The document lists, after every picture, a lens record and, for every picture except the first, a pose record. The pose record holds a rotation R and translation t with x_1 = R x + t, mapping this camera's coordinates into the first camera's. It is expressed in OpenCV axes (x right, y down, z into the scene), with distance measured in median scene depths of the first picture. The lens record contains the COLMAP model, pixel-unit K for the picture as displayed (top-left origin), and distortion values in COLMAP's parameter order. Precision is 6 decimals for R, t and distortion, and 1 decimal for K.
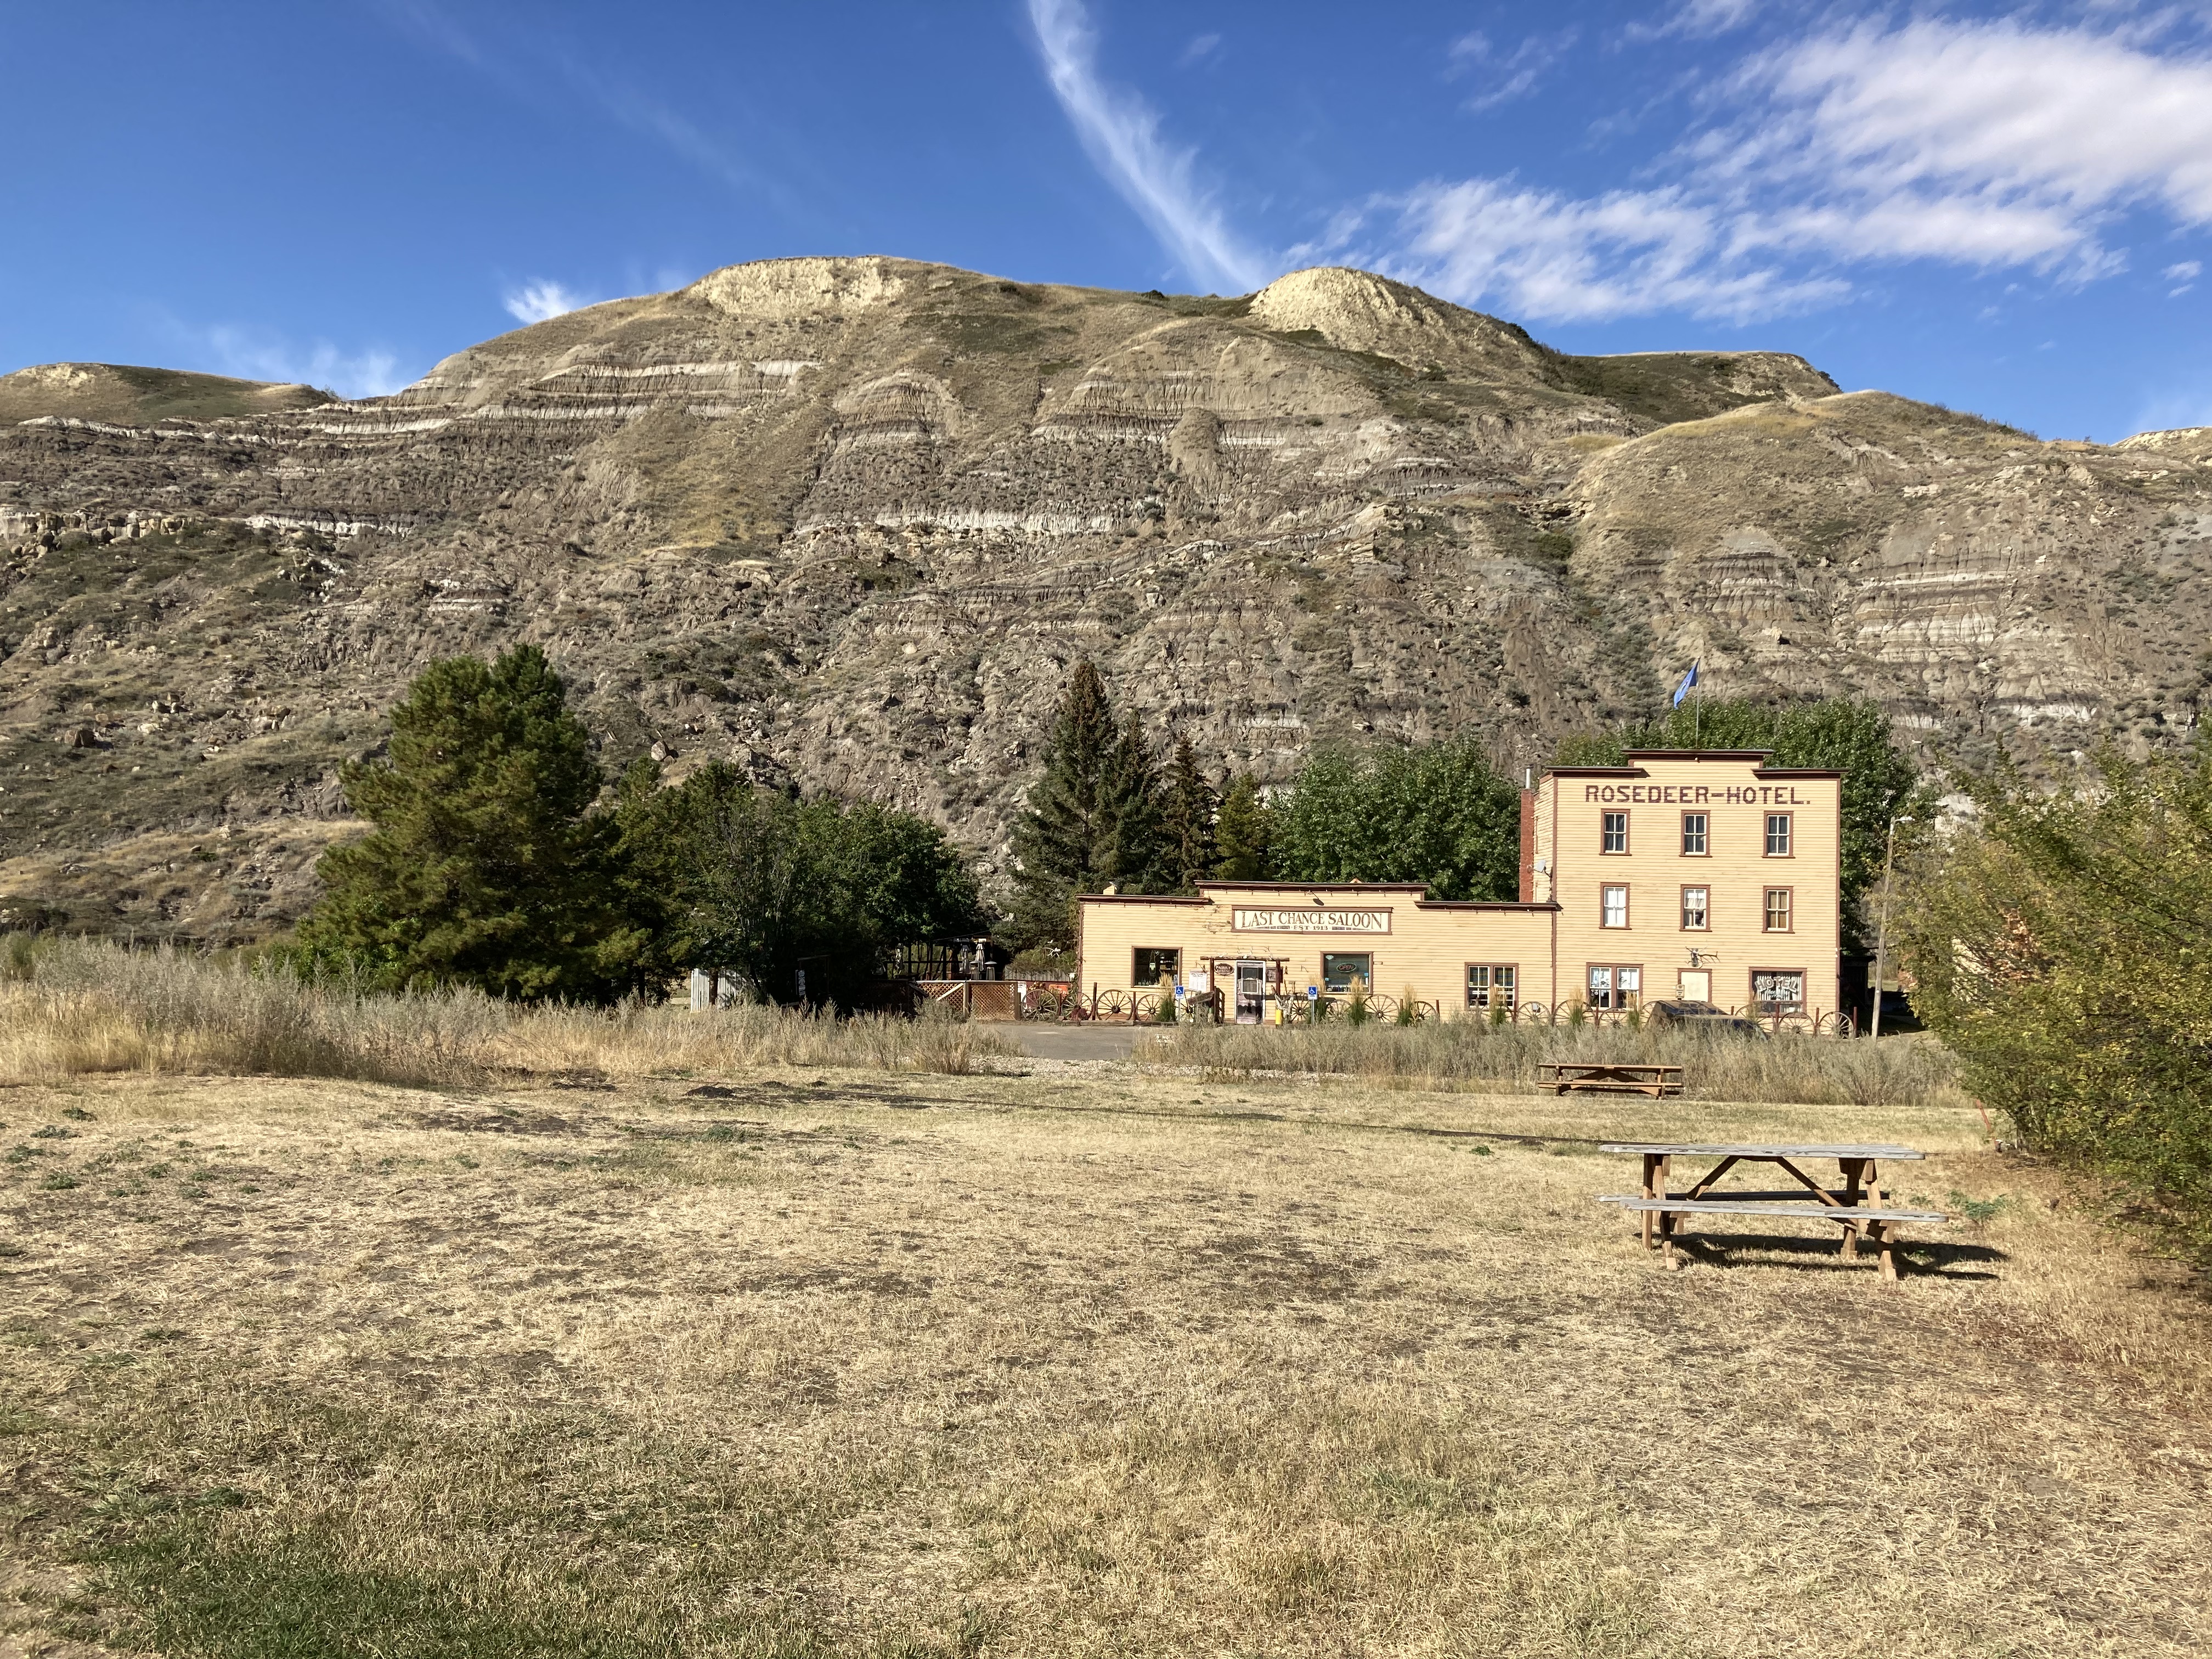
lens RADIAL K [[1777.9, 0, 1087.9], [0, 1777.9, 829.5], [0, 0, 1]] dist [0.016536, -0.003907]
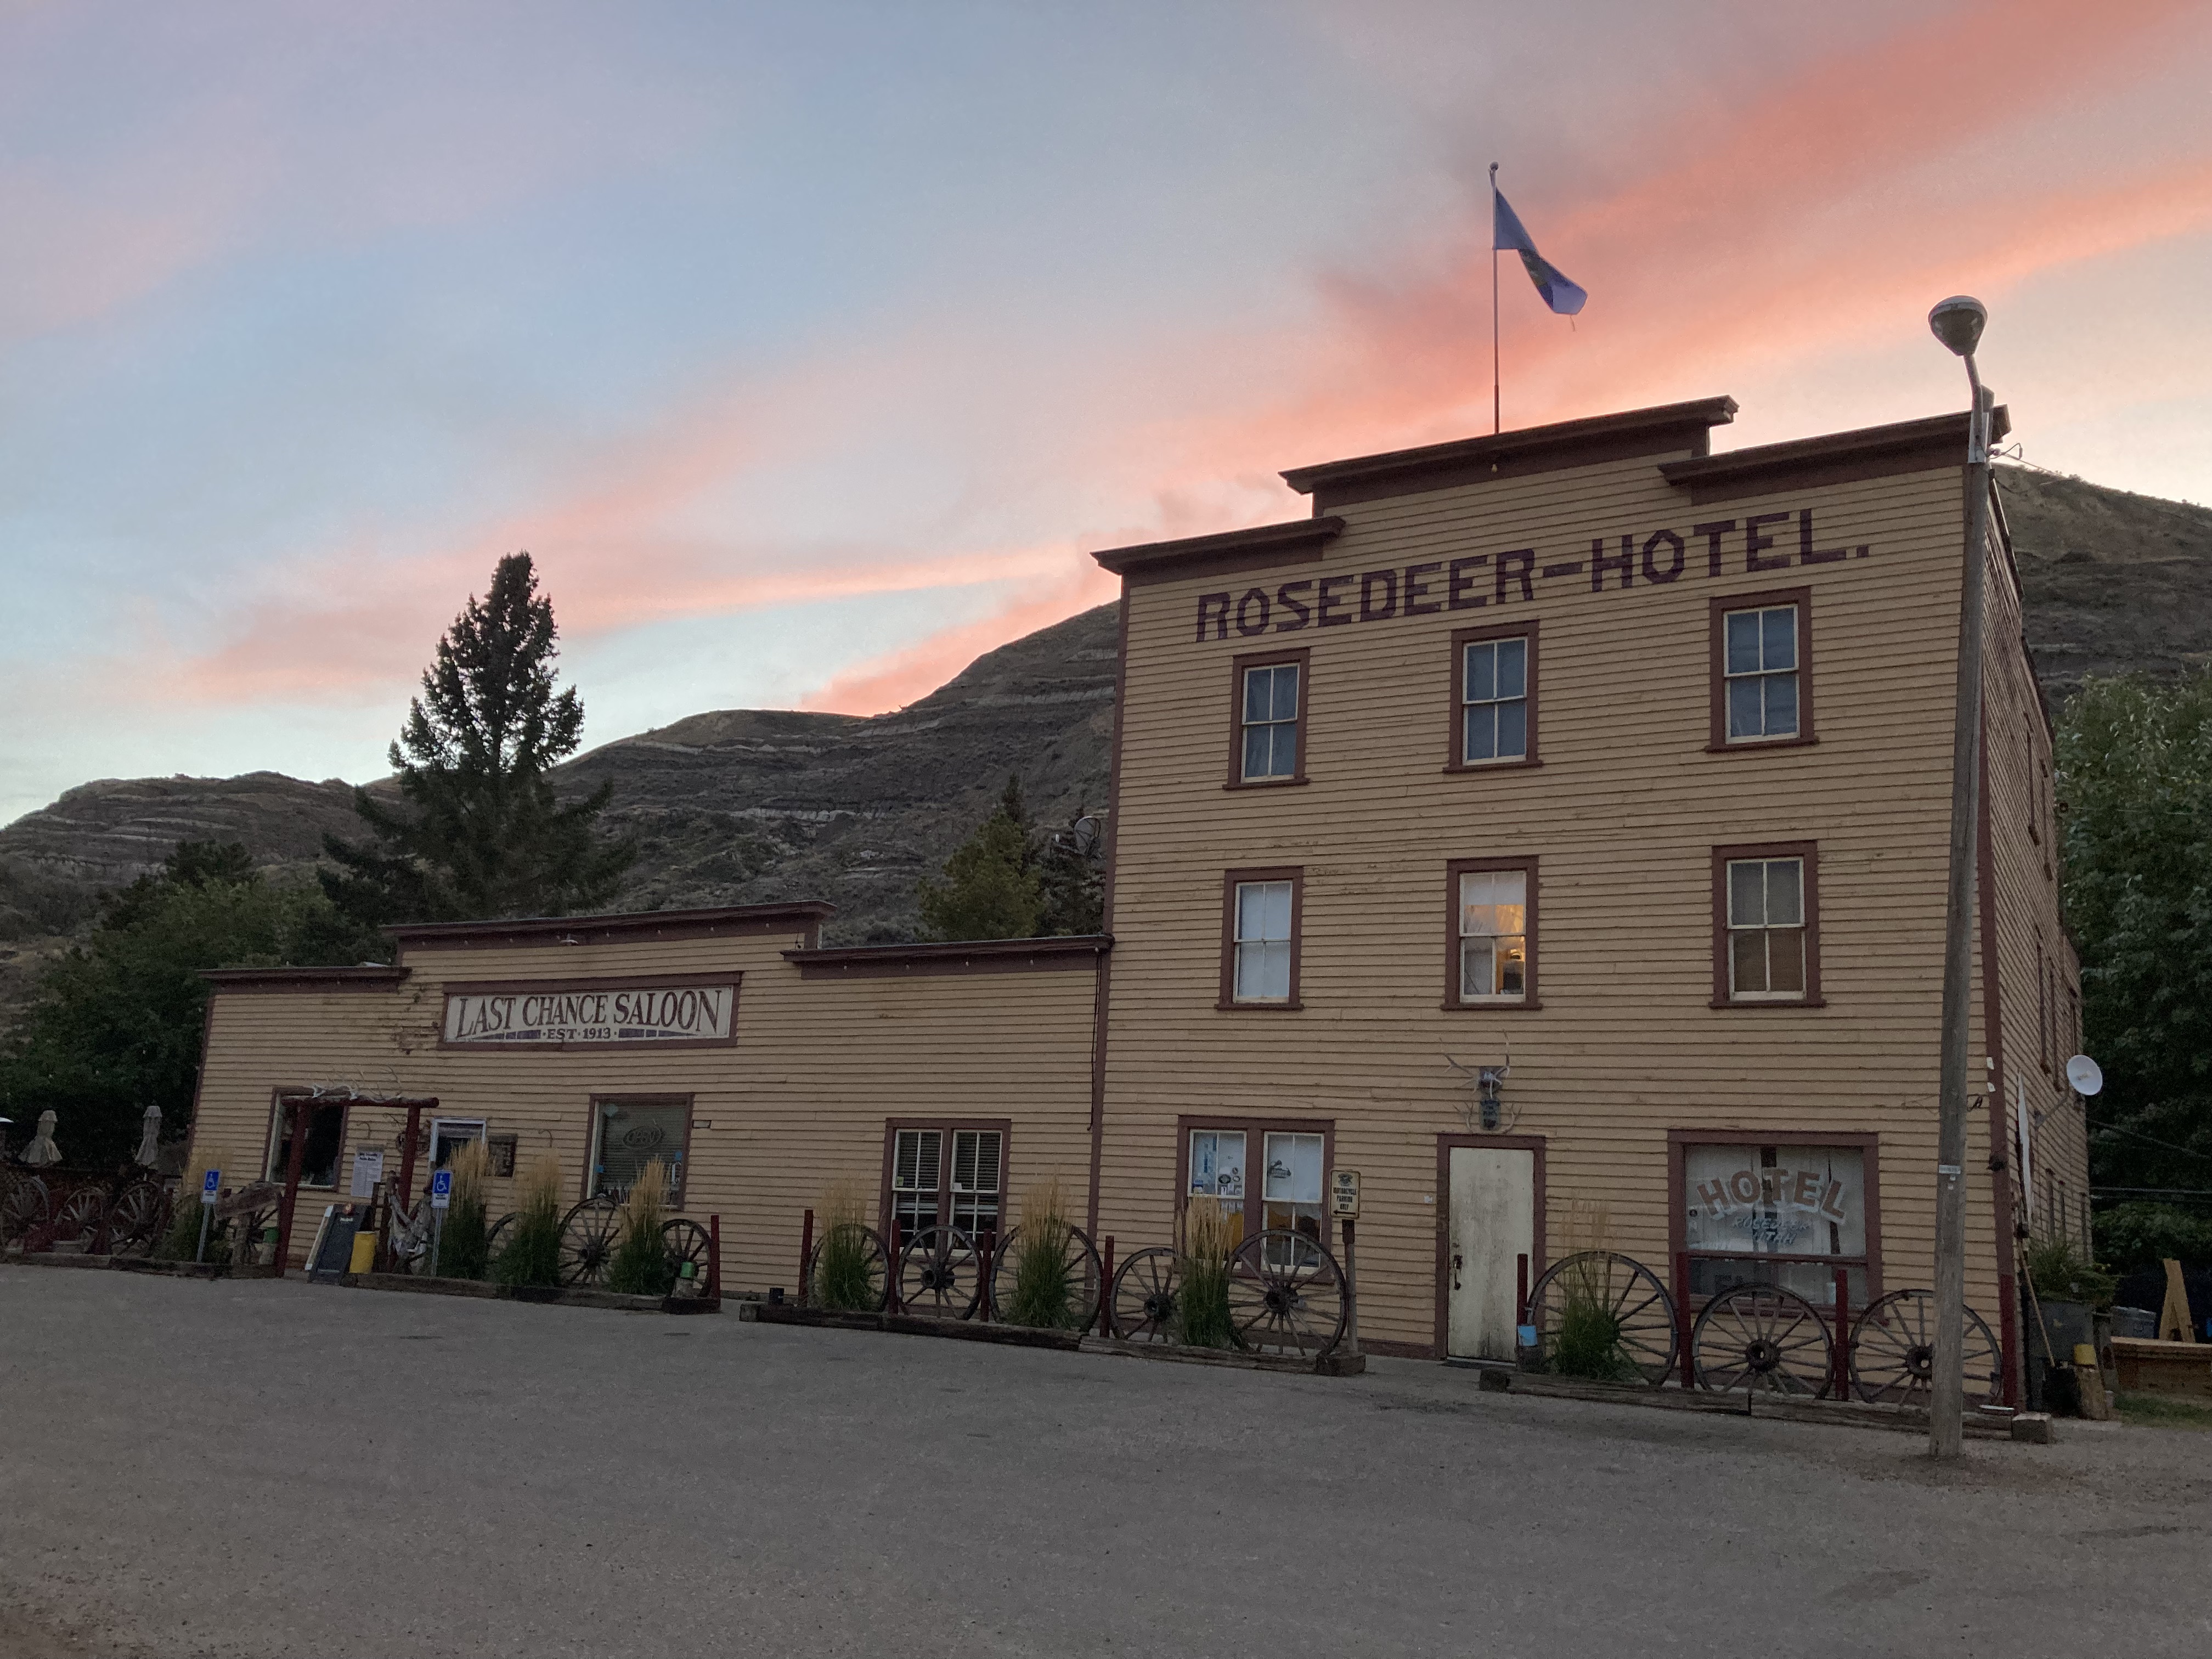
lens RADIAL K [[1777.9, 0, 1125.4], [0, 1777.9, 828.2], [0, 0, 1]] dist [0.016536, -0.003907]
pose [[0.931561, -0.051075, -0.359979, 0.382908], [-0.019077, 0.981854, -0.188677, 0.083033], [0.363083, 0.182632, 0.913683, 0.680228]]
